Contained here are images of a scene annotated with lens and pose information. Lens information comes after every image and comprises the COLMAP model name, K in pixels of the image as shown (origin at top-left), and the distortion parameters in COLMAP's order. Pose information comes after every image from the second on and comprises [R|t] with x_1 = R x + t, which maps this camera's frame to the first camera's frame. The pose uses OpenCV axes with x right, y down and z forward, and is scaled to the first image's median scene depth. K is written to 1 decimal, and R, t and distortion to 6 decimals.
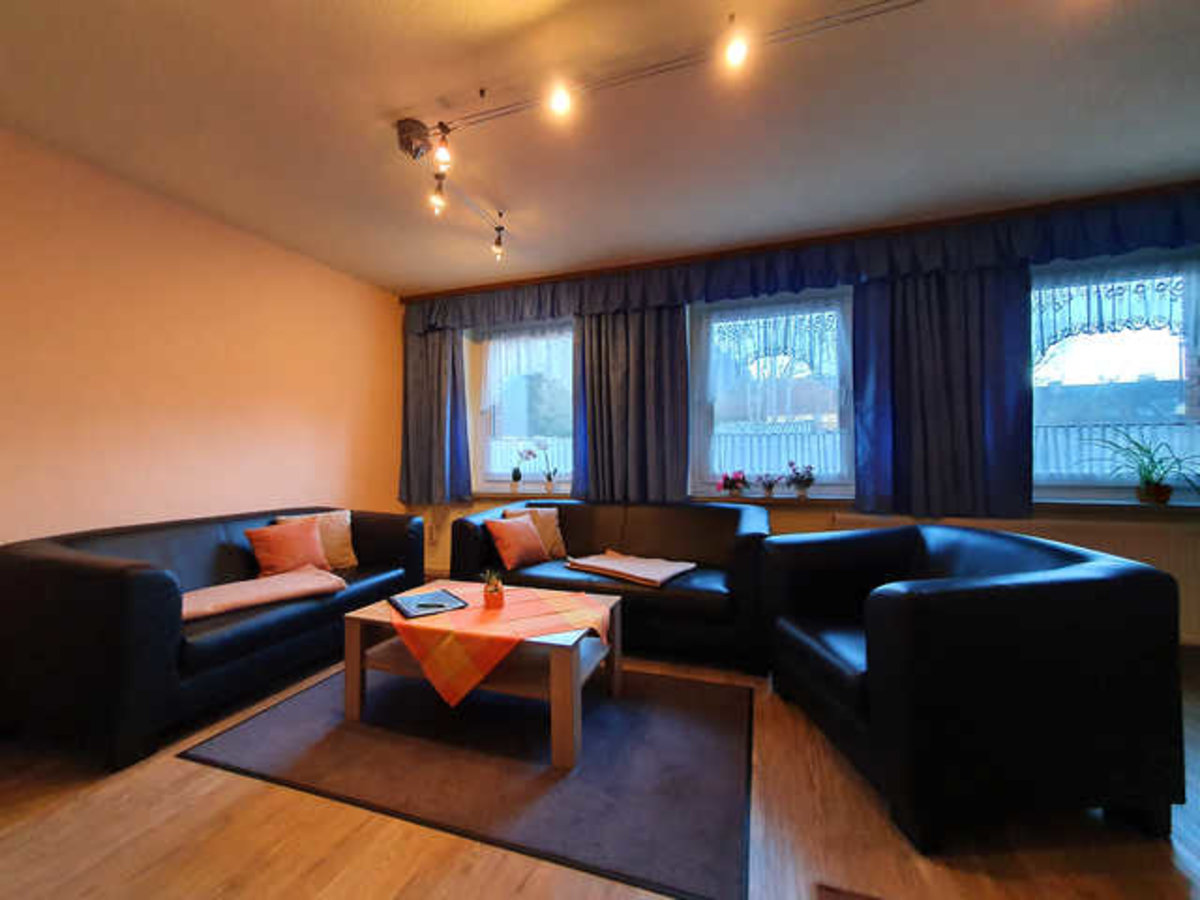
lens RADIAL K [[485.7, 0, 608.4], [0, 485.7, 447.1], [0, 0, 1]] dist [0.006529, 0.000867]
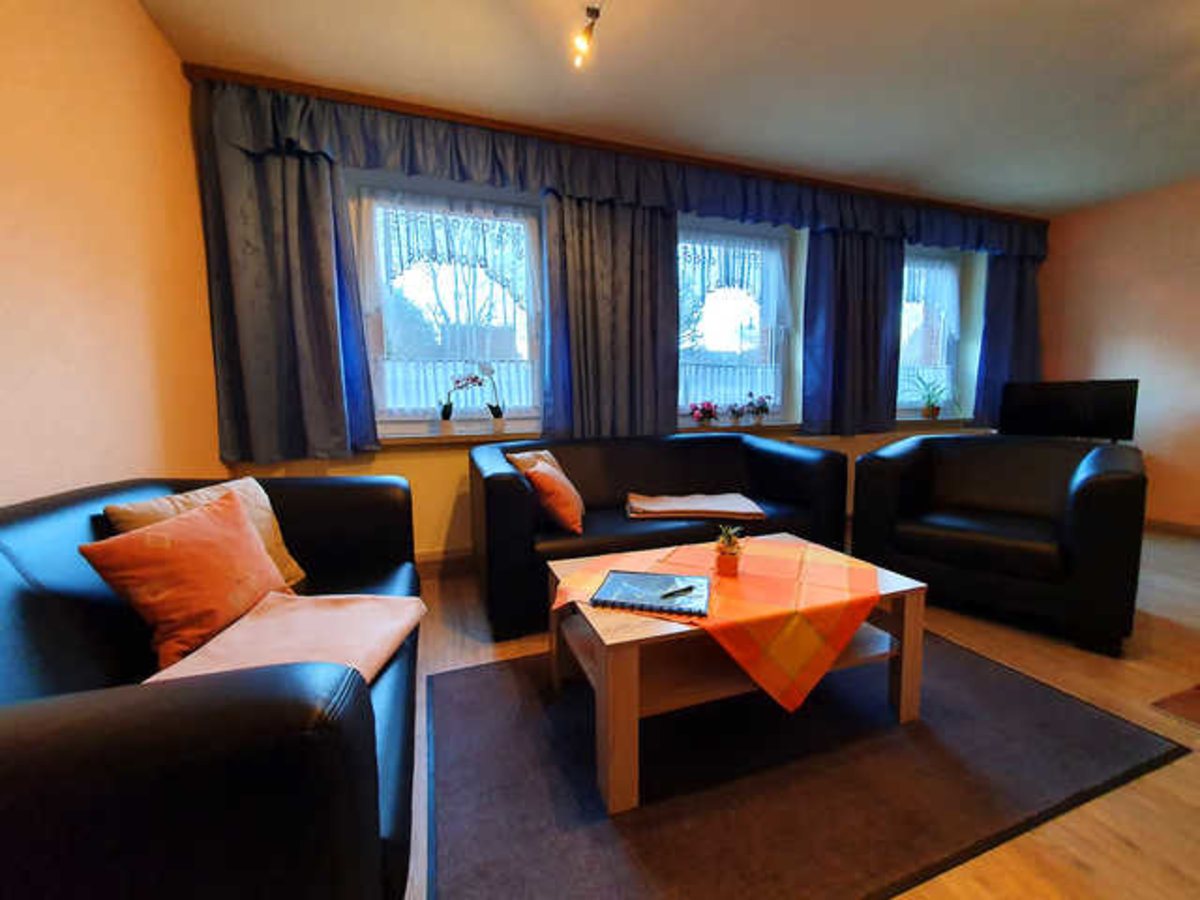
lens RADIAL K [[485.7, 0, 601.2], [0, 485.7, 450.1], [0, 0, 1]] dist [0.006529, 0.000867]
pose [[0.777616, -0.064436, 0.625429, -0.556589], [-0.008423, 0.993578, 0.112837, 0.039777], [-0.628683, -0.093012, 0.772080, 0.377503]]
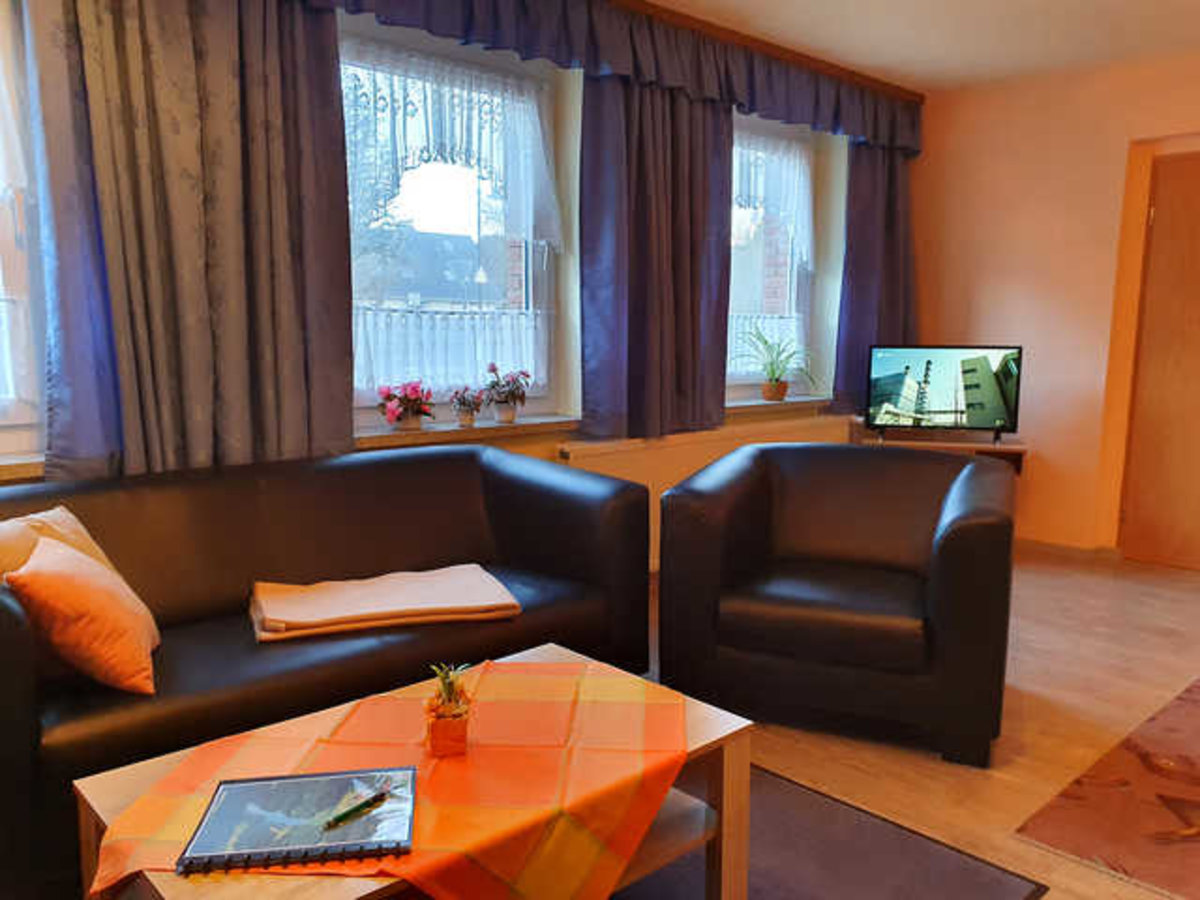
lens RADIAL K [[952.3, 0, 617.2], [0, 952.3, 463.9], [0, 0, 1]] dist [0.040174, -0.013174]
pose [[0.456677, -0.116043, 0.882032, -0.571248], [-0.031330, 0.988743, 0.146304, -0.021666], [-0.889081, -0.094448, 0.447901, 0.355232]]
